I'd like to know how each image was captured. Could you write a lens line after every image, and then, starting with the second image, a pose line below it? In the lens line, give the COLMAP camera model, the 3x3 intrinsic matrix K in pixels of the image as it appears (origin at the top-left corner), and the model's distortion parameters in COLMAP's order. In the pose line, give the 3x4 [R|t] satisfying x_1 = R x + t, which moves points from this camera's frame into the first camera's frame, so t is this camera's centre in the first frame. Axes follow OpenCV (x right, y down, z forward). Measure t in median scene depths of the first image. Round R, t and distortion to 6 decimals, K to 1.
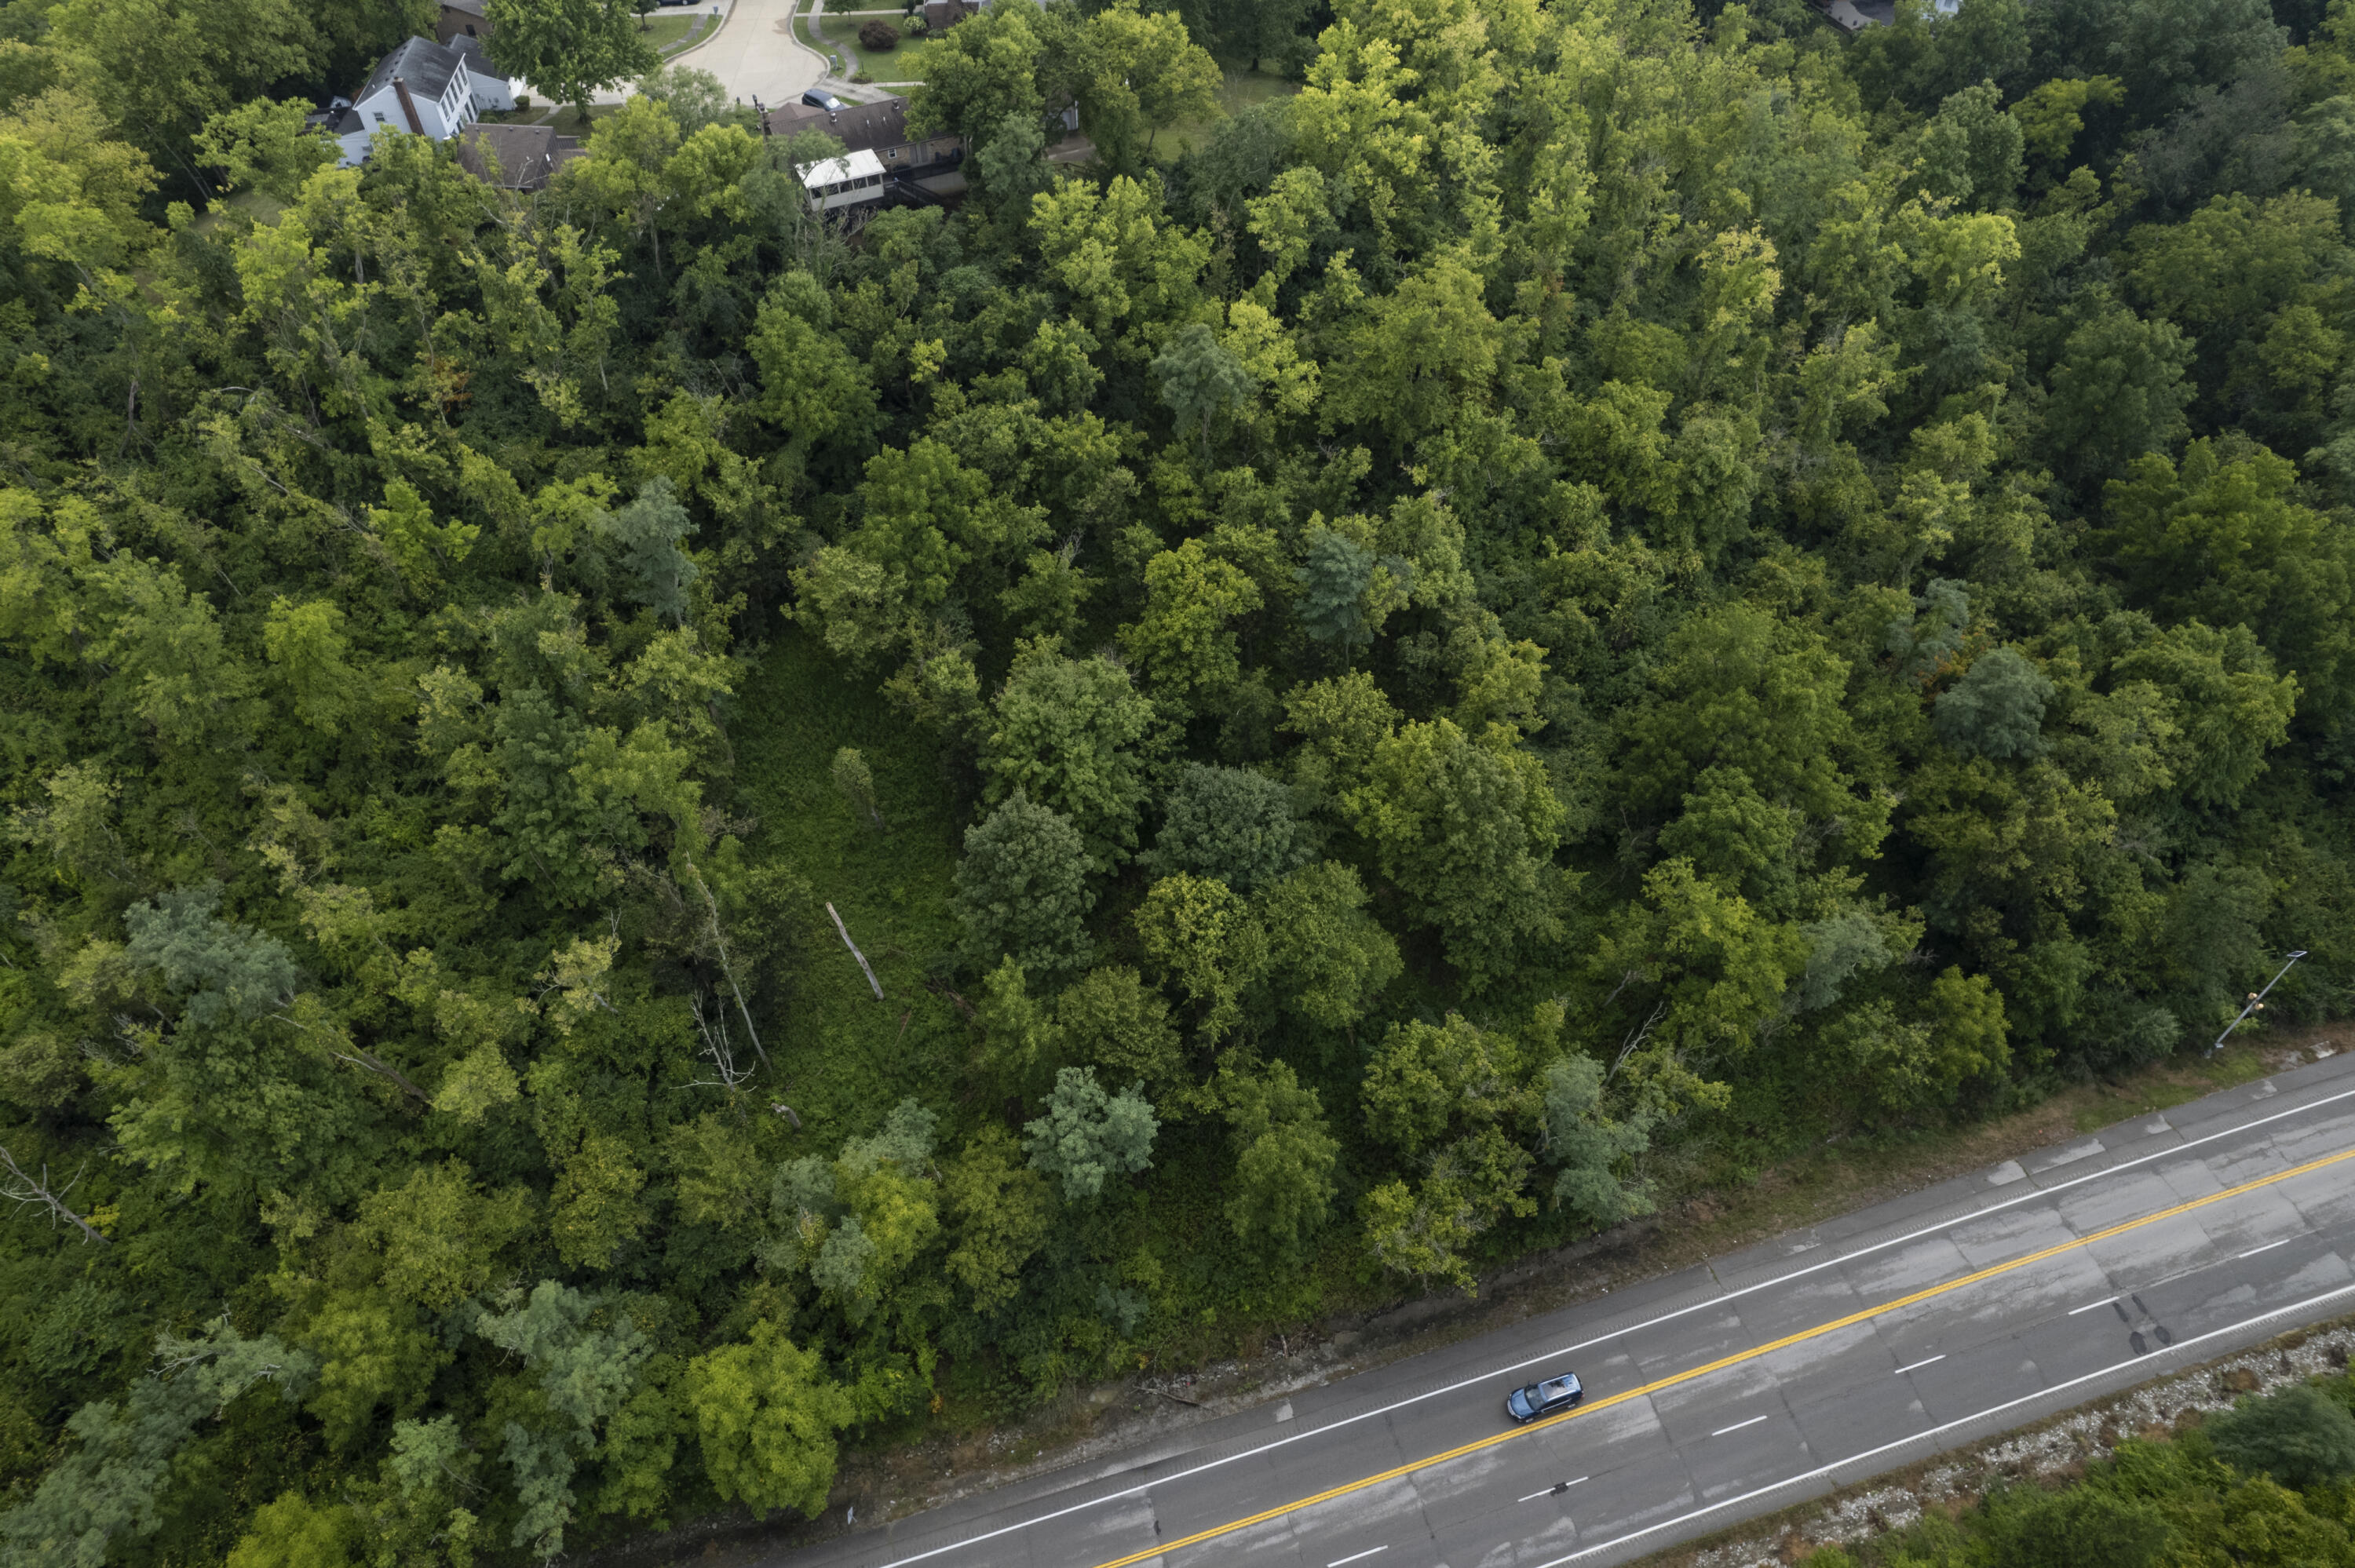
lens RADIAL K [[1504.3, 0, 1187.6], [0, 1504.3, 777.6], [0, 0, 1]] dist [-0.066703, 0.063484]
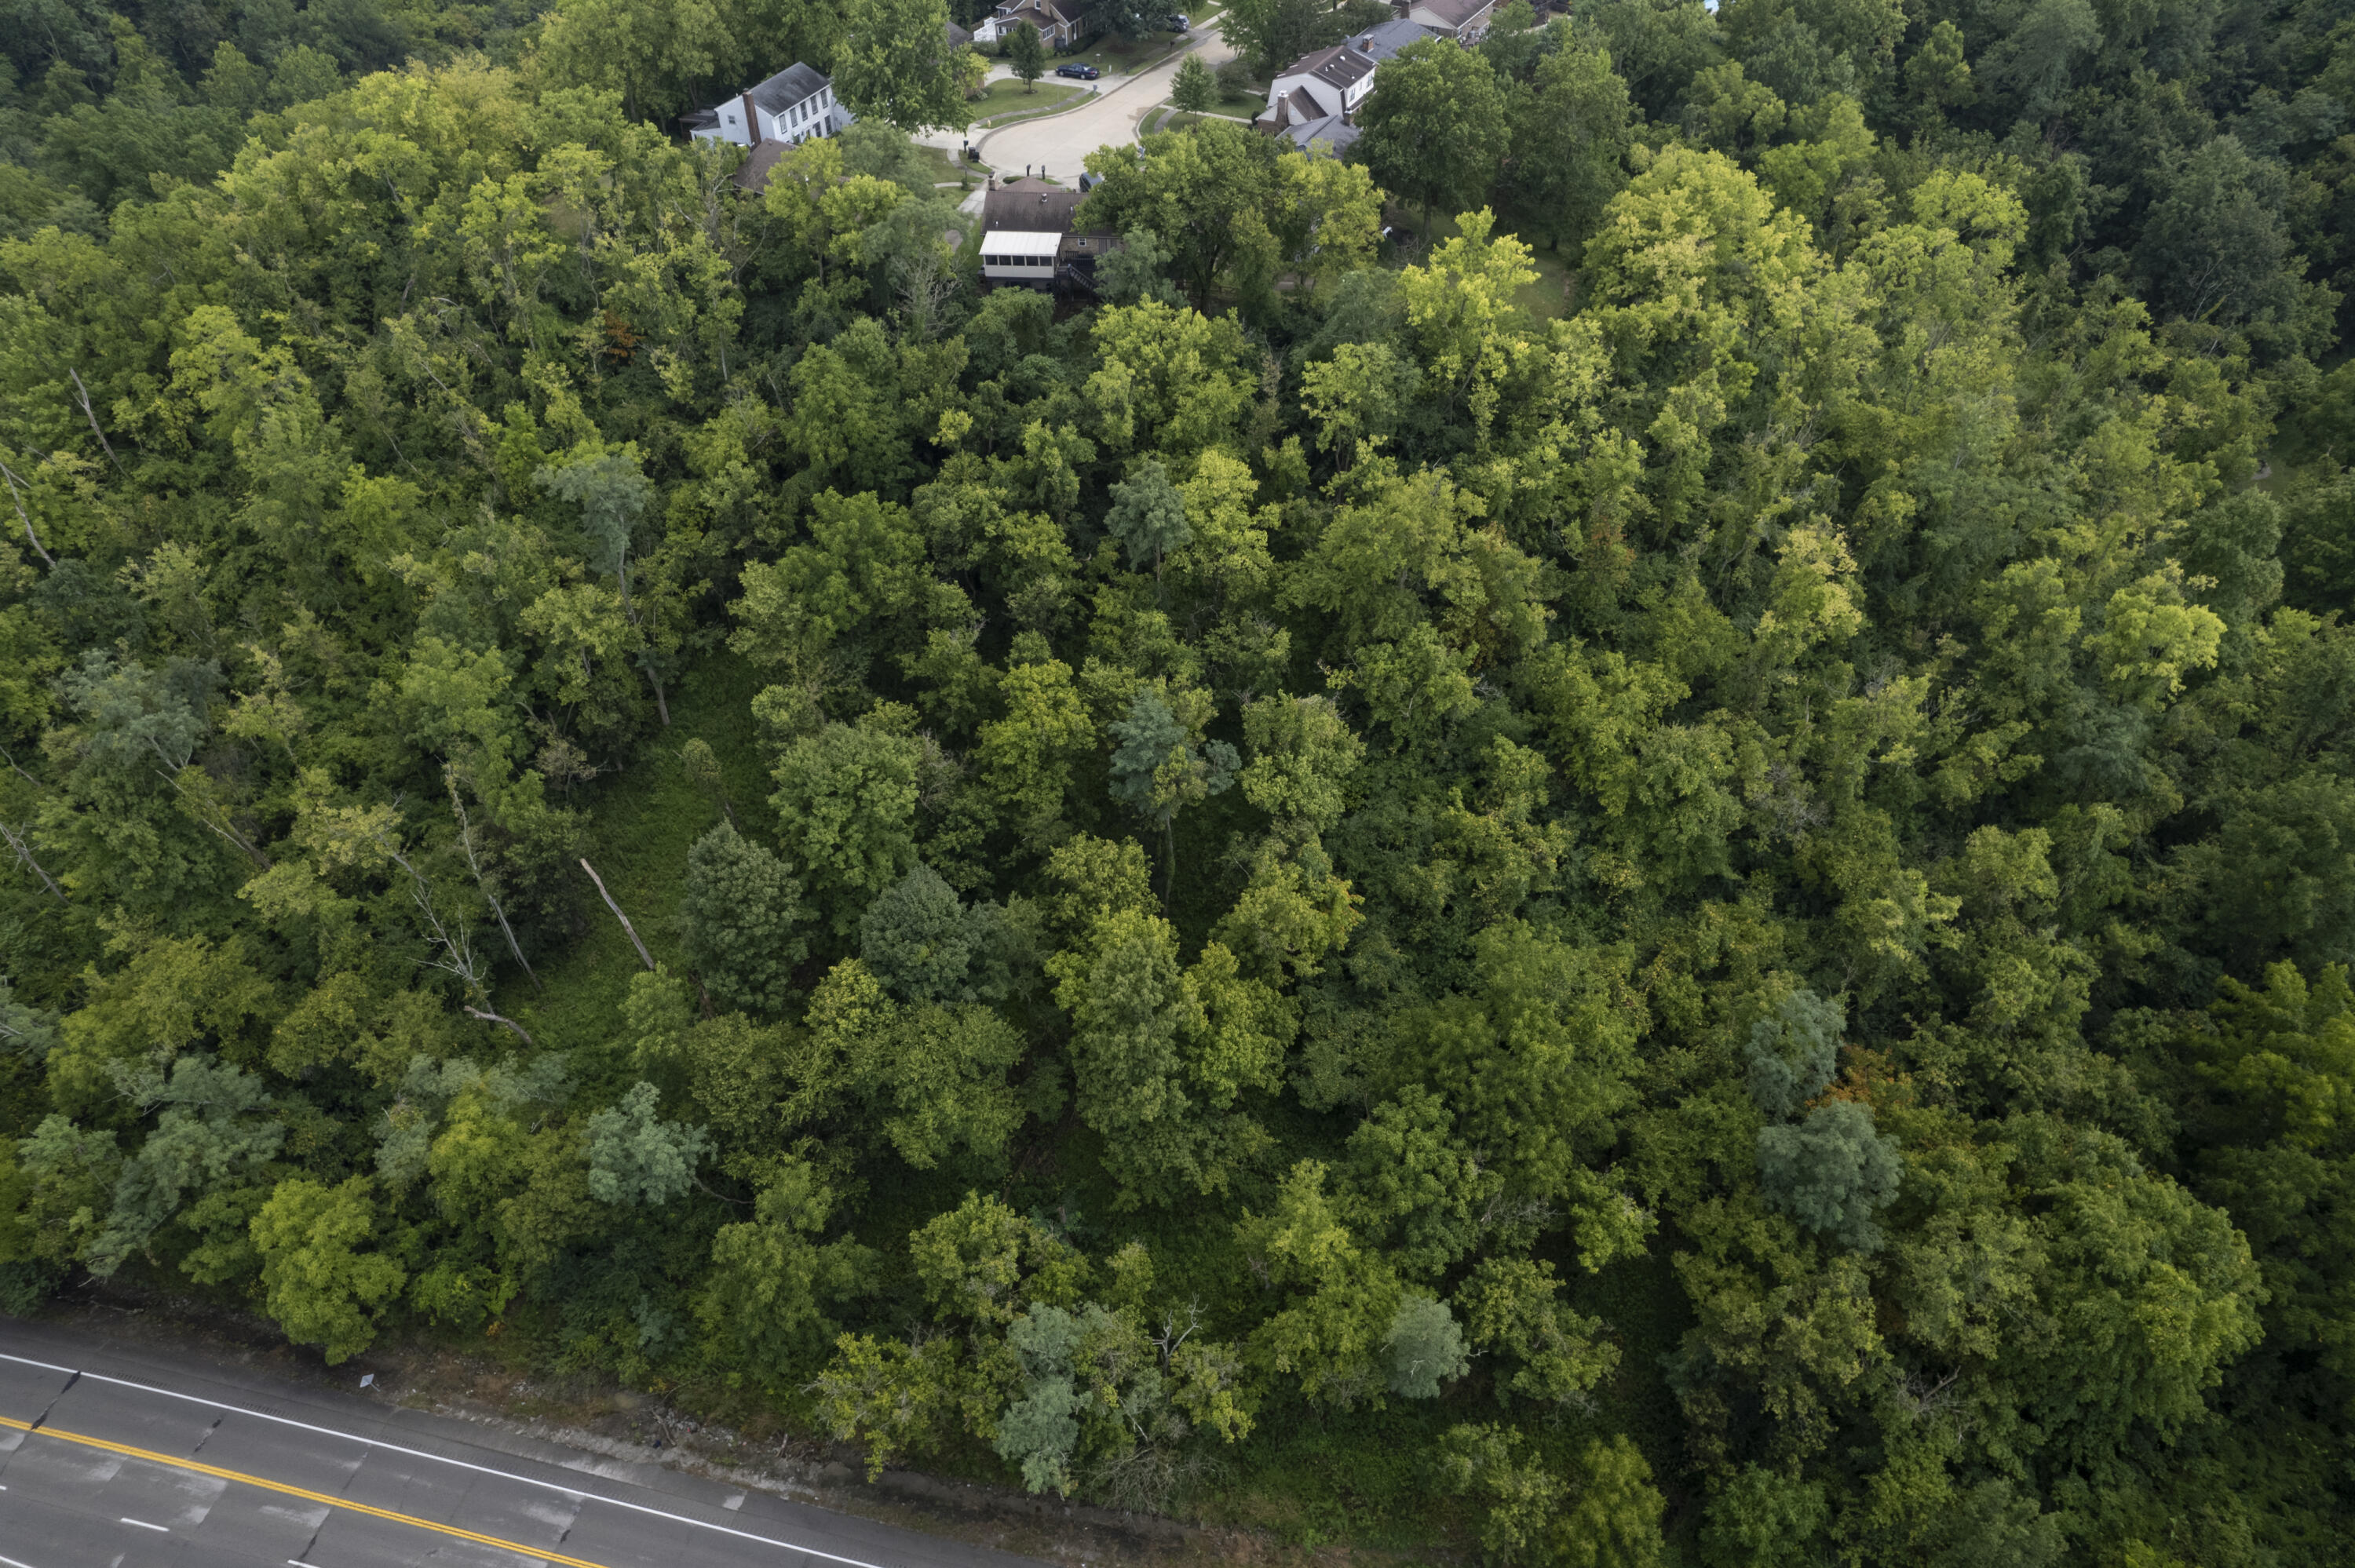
lens RADIAL K [[1504.3, 0, 1192.9], [0, 1504.3, 779.8], [0, 0, 1]] dist [-0.066703, 0.063484]
pose [[0.868998, 0.341853, -0.357741, 0.493215], [-0.363191, 0.931680, 0.008065, -0.133846], [0.336057, 0.122920, 0.933786, 0.115603]]
